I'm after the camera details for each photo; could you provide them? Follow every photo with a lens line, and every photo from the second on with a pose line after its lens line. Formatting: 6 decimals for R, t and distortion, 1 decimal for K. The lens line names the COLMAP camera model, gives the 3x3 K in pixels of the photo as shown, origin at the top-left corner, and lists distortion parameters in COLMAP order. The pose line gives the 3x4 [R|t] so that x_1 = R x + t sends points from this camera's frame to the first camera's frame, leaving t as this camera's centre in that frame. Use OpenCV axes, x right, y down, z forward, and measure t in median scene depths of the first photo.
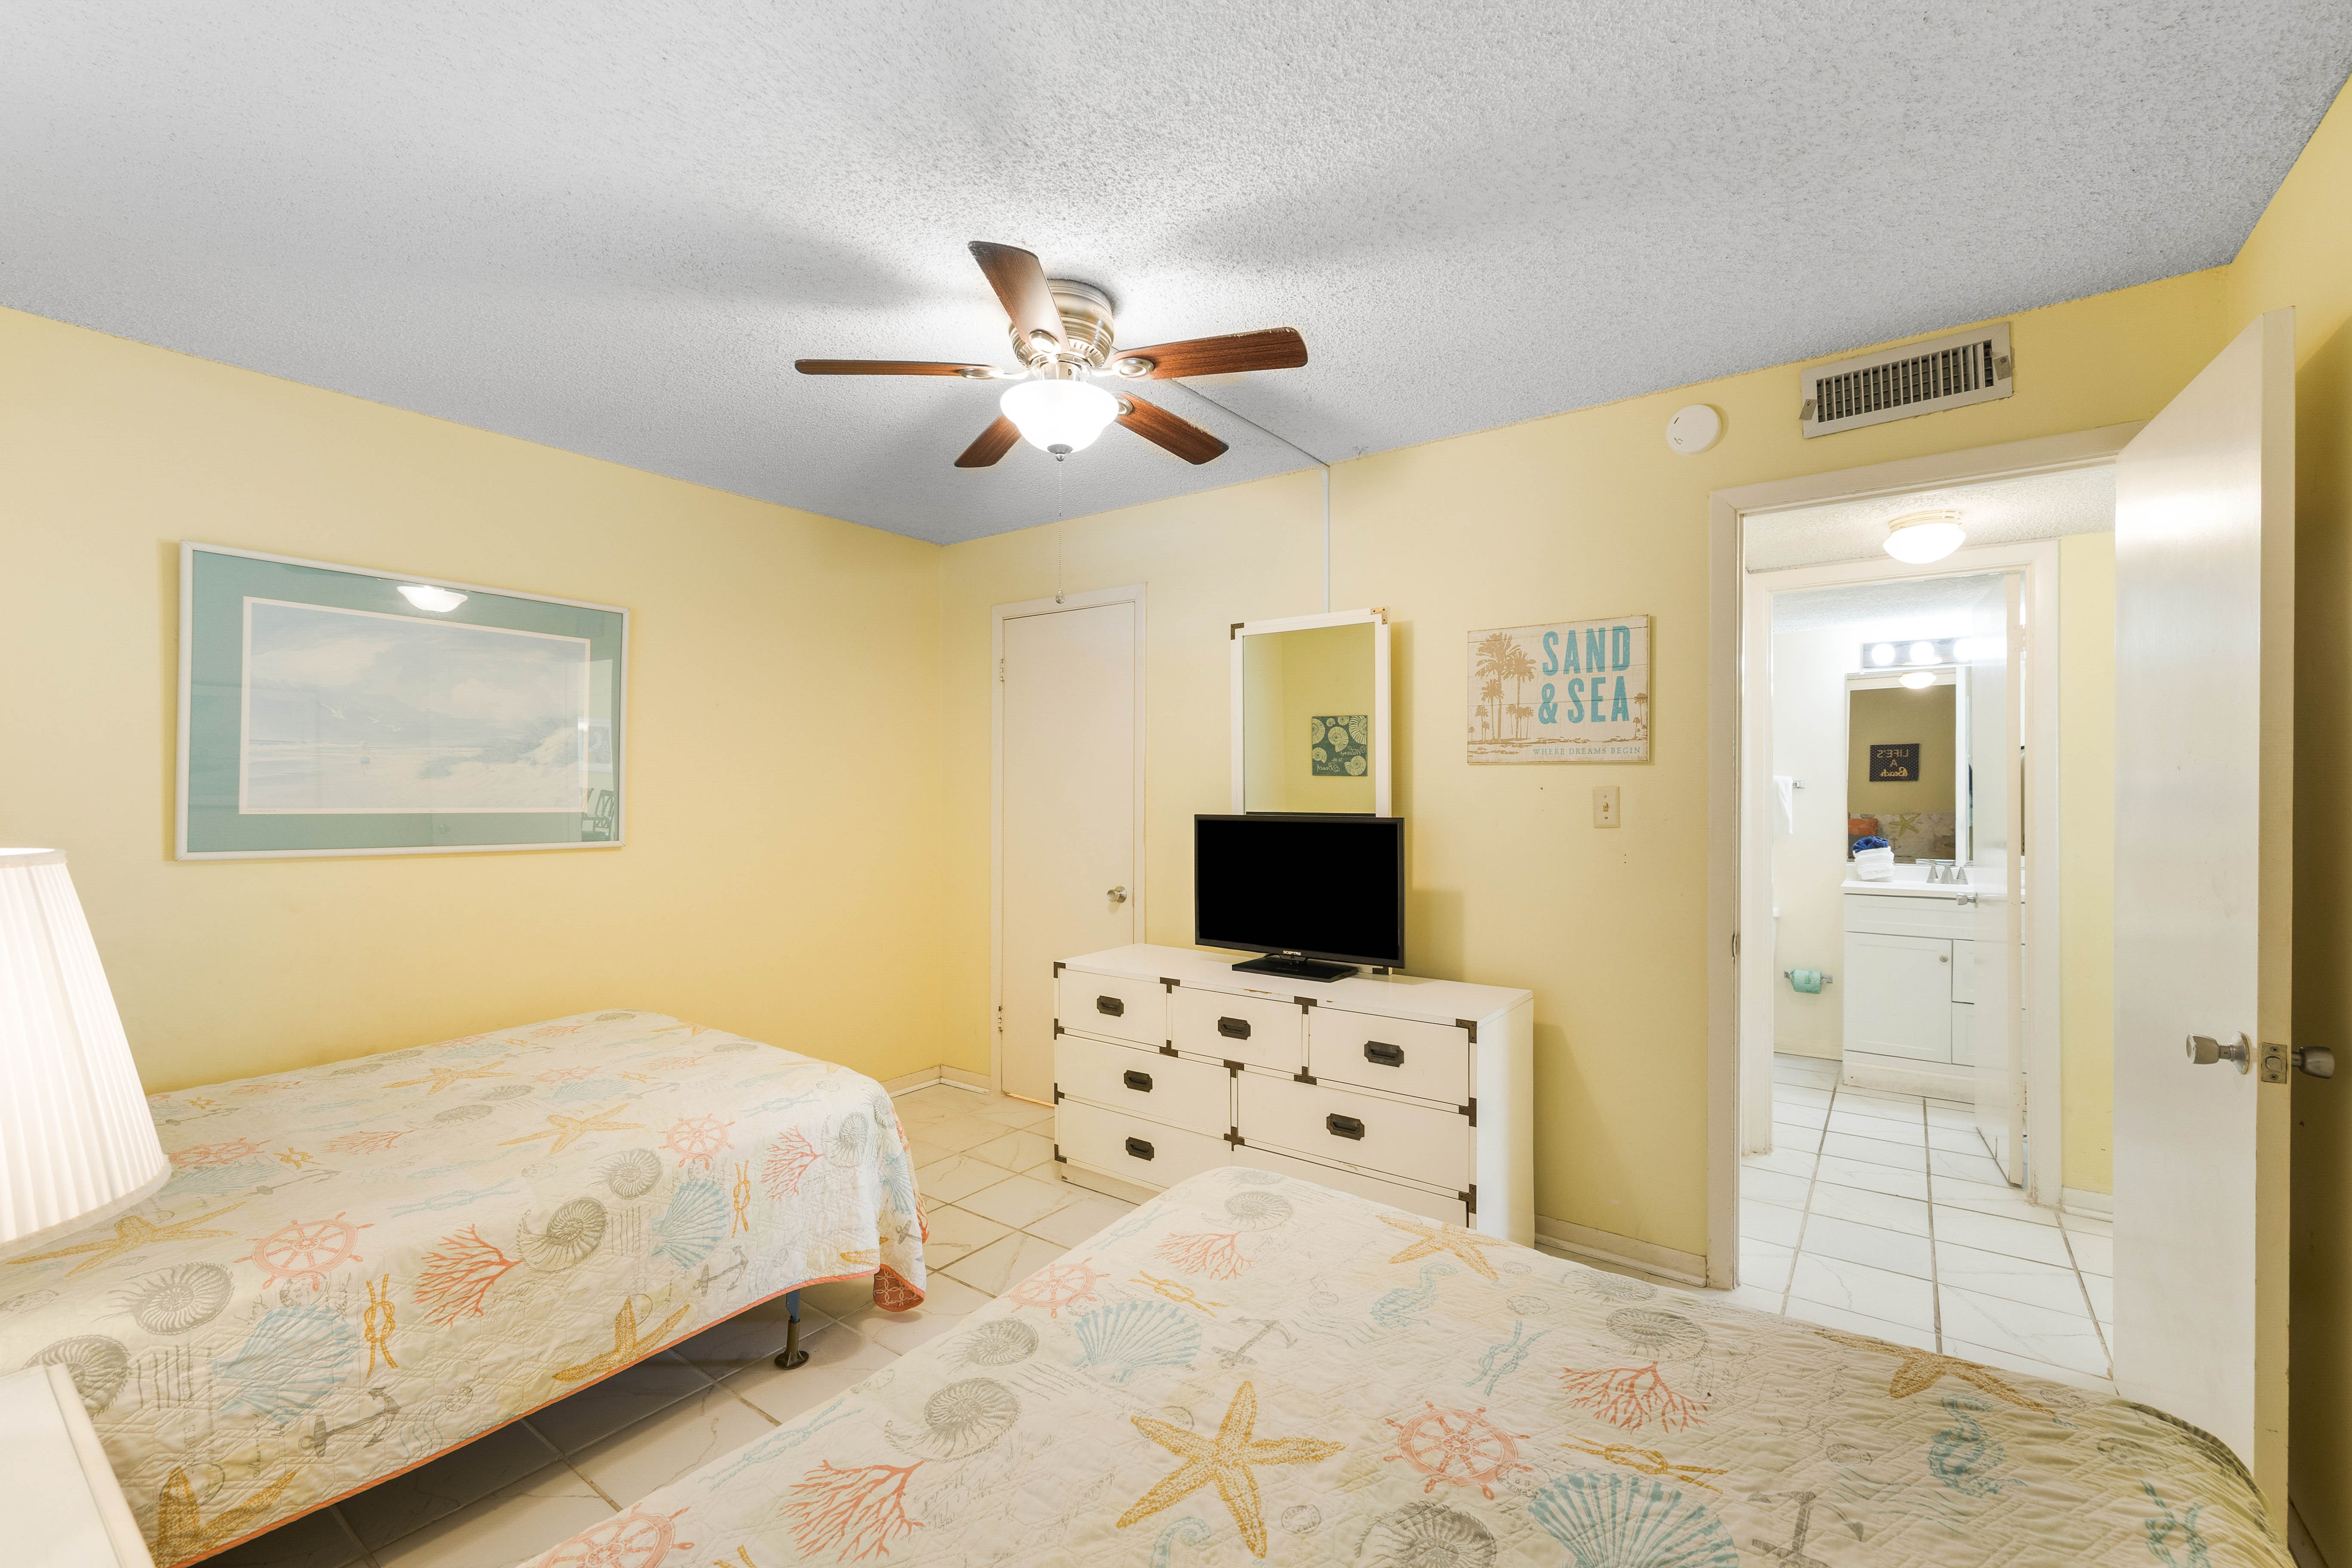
lens RADIAL K [[989.1, 0, 1175.0], [0, 989.1, 797.8], [0, 0, 1]] dist [0.001573, -0.000254]
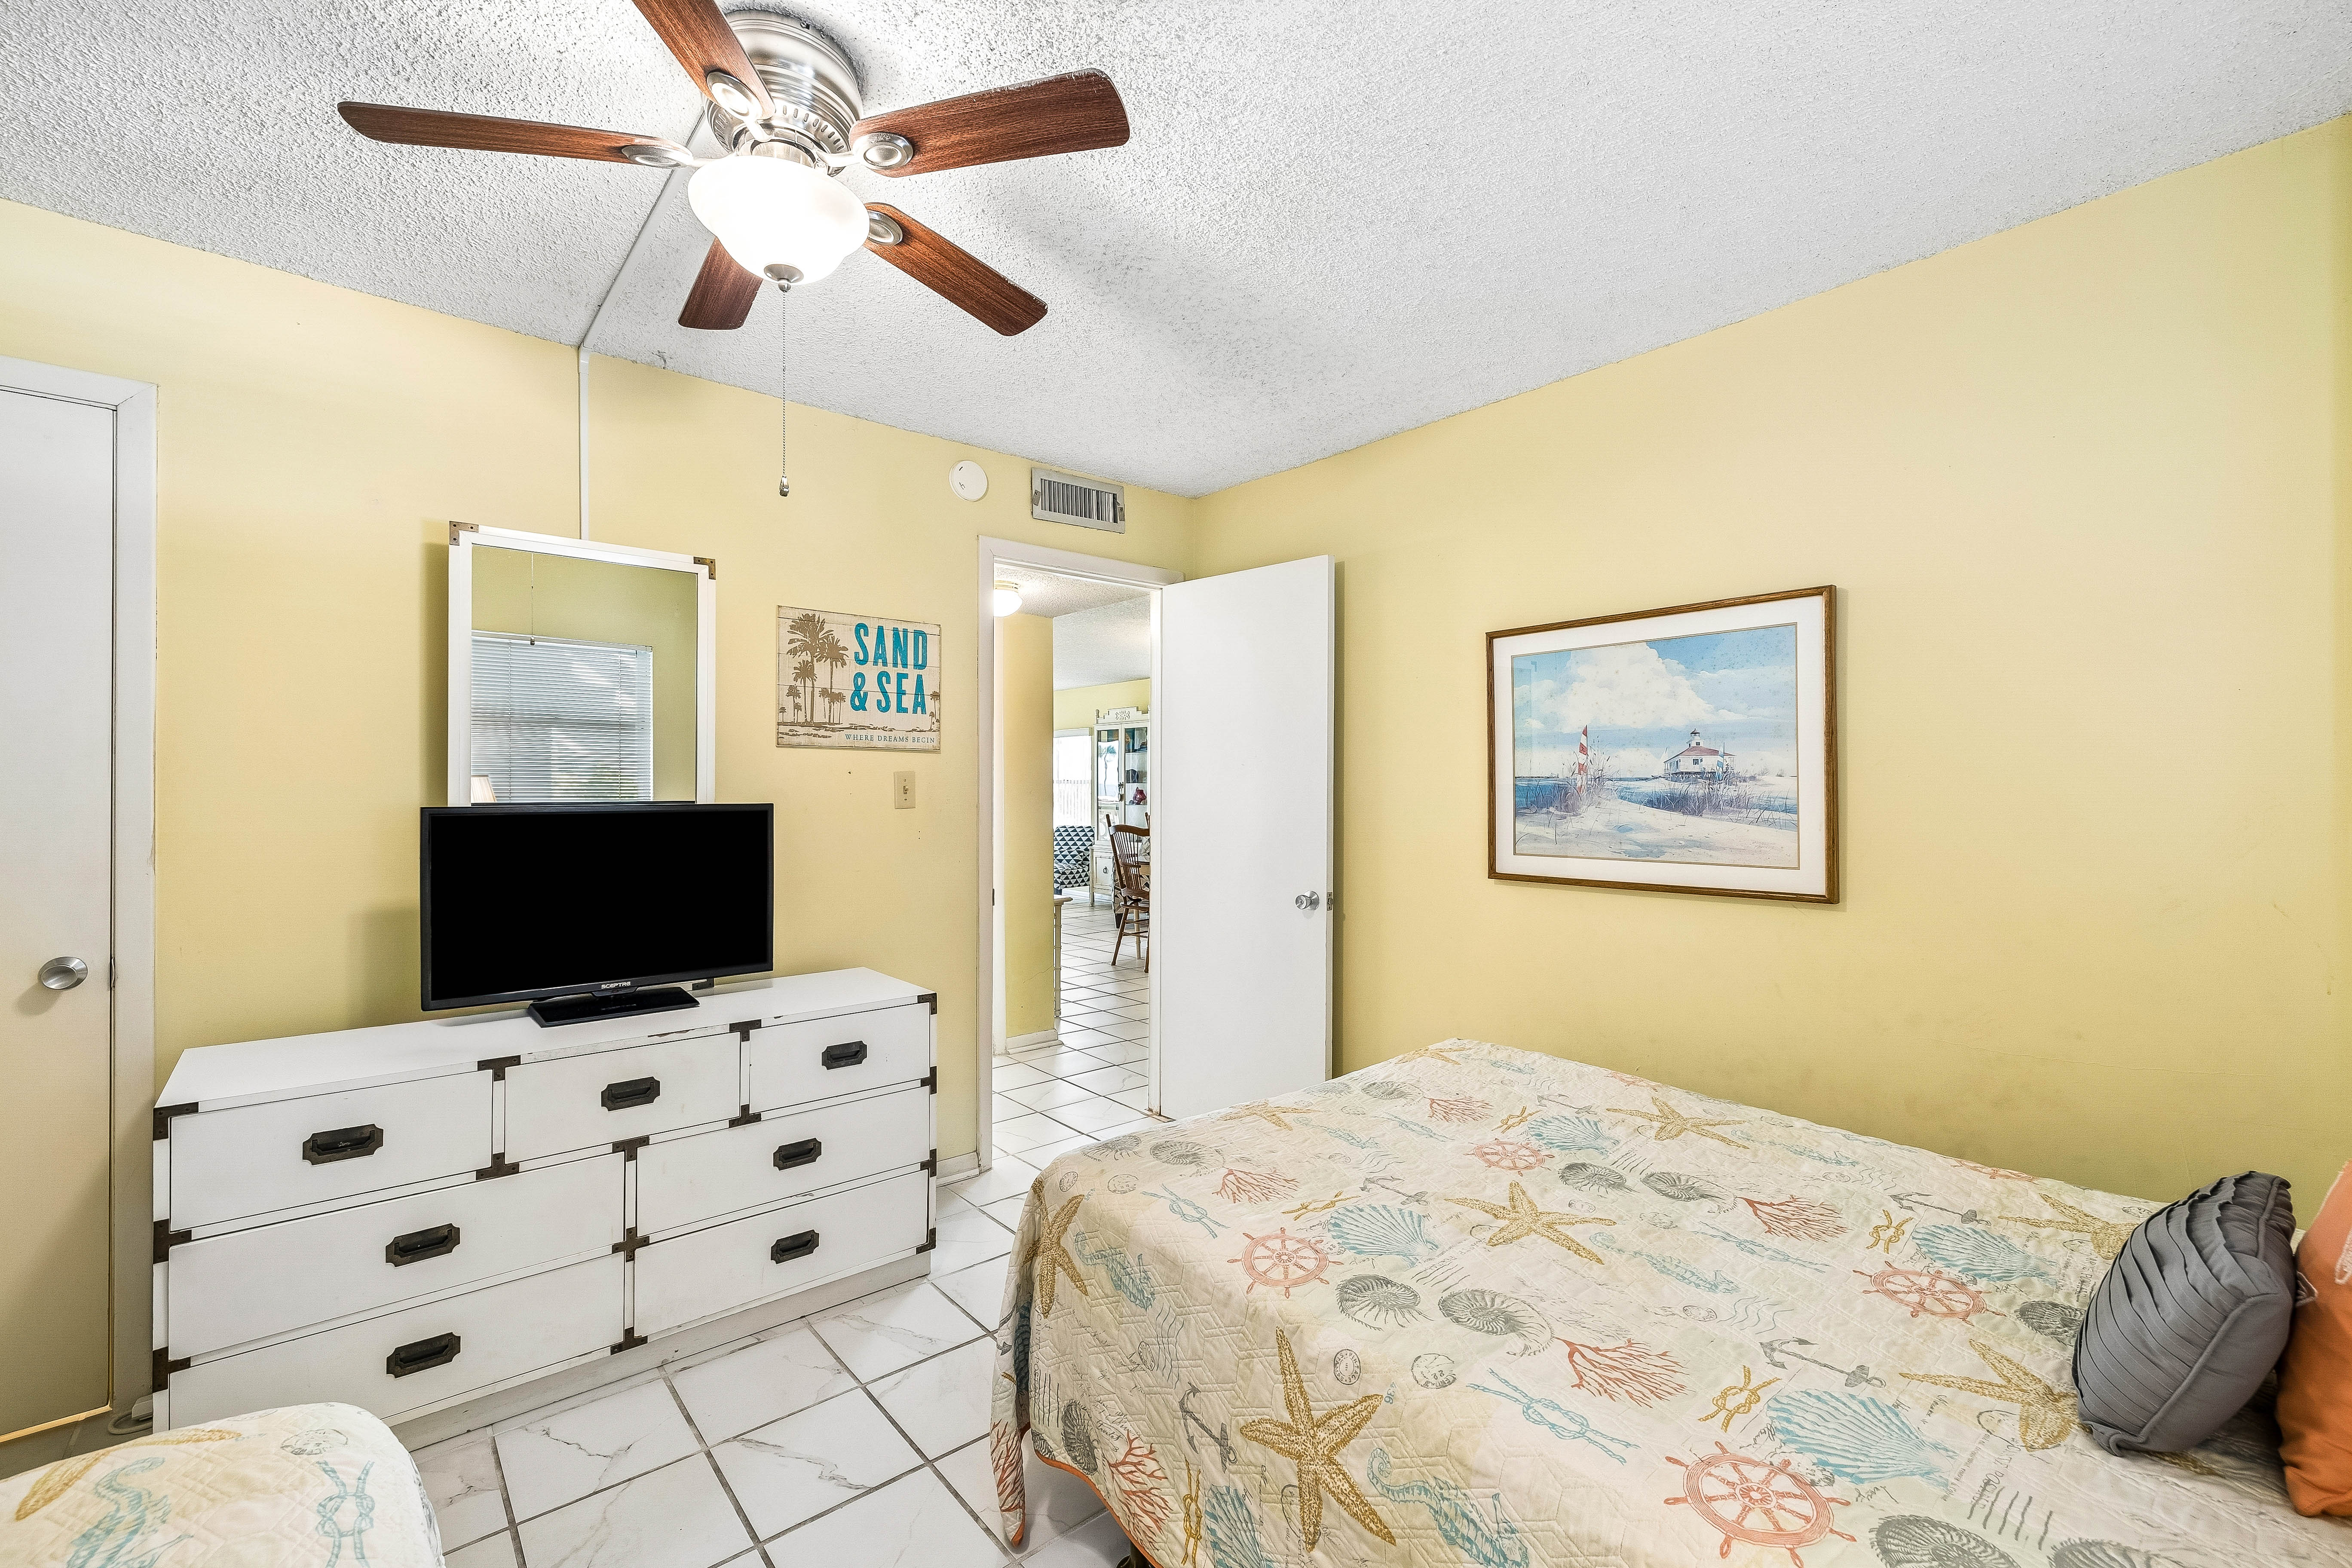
lens RADIAL K [[989.1, 0, 1168.2], [0, 989.1, 786.0], [0, 0, 1]] dist [0.001573, -0.000254]
pose [[0.226309, -0.003769, 0.974048, -0.569929], [0.003020, 0.999990, 0.003167, 0.002573], [-0.974051, 0.002225, 0.226319, 0.445182]]
